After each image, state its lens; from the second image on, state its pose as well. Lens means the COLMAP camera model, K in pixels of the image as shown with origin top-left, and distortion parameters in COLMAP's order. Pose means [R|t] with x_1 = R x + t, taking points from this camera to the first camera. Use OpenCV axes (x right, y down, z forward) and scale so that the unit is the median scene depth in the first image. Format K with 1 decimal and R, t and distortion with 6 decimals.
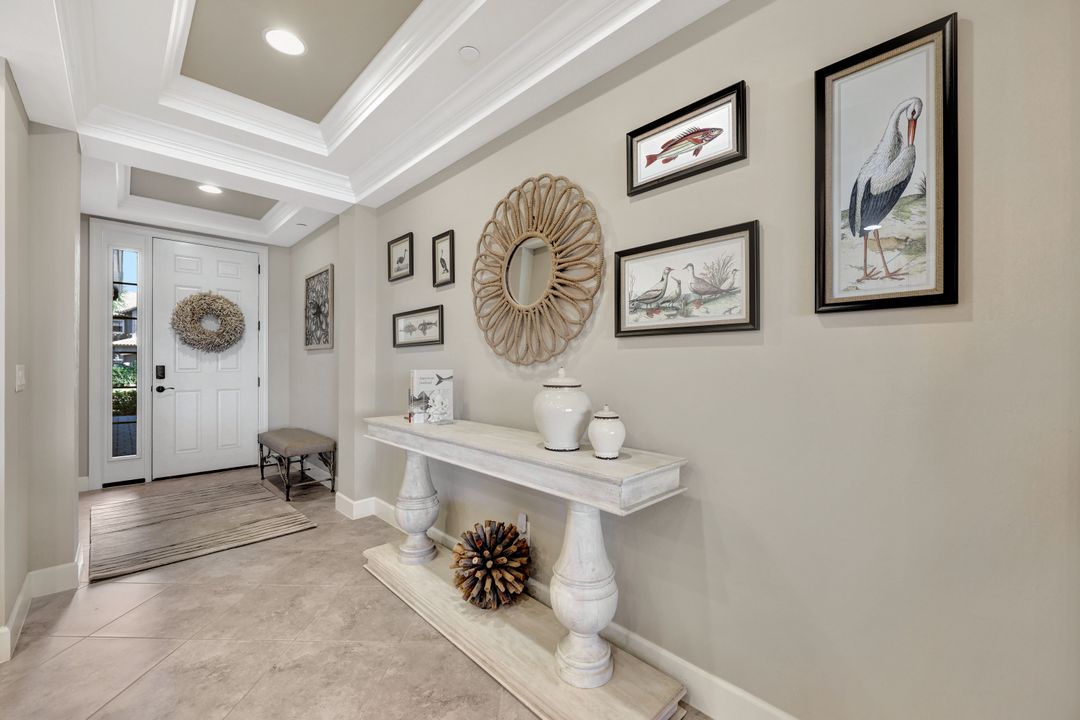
lens RADIAL K [[435.0, 0, 538.3], [0, 435.0, 364.5], [0, 0, 1]] dist [-0.002353, -0.000137]
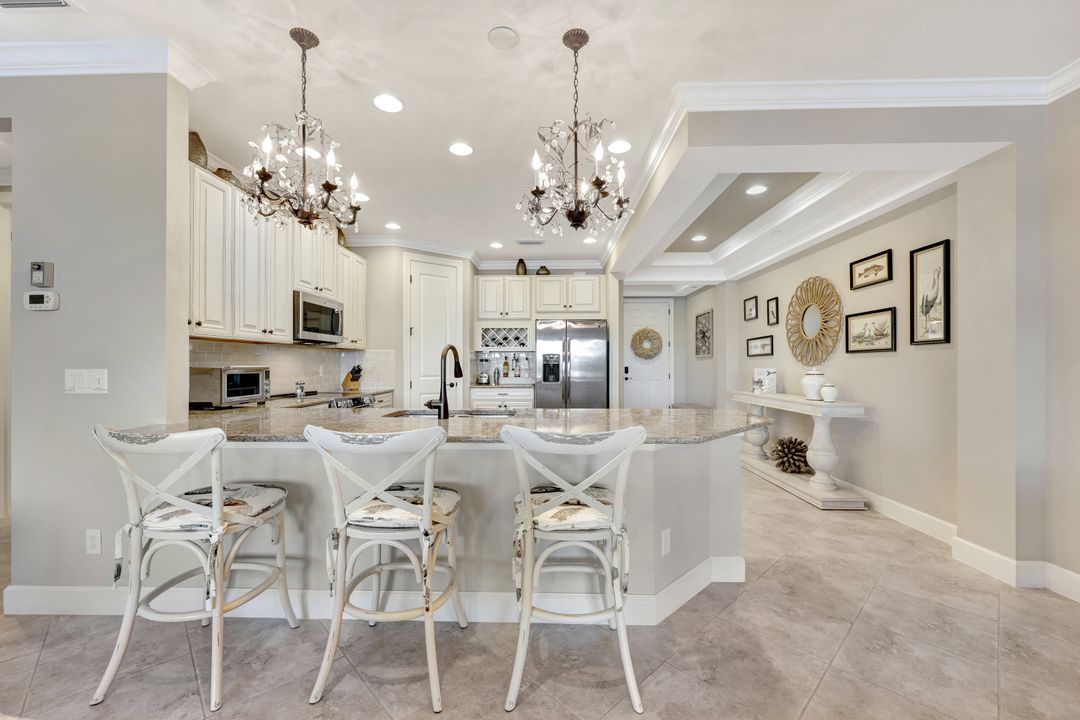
lens RADIAL K [[435.0, 0, 537.3], [0, 435.0, 364.0], [0, 0, 1]] dist [-0.002353, -0.000137]
pose [[0.698461, -0.006196, -0.715621, 0.568743], [0.002324, 0.999977, -0.006390, 0.002142], [0.715644, 0.002800, 0.698460, -1.446873]]
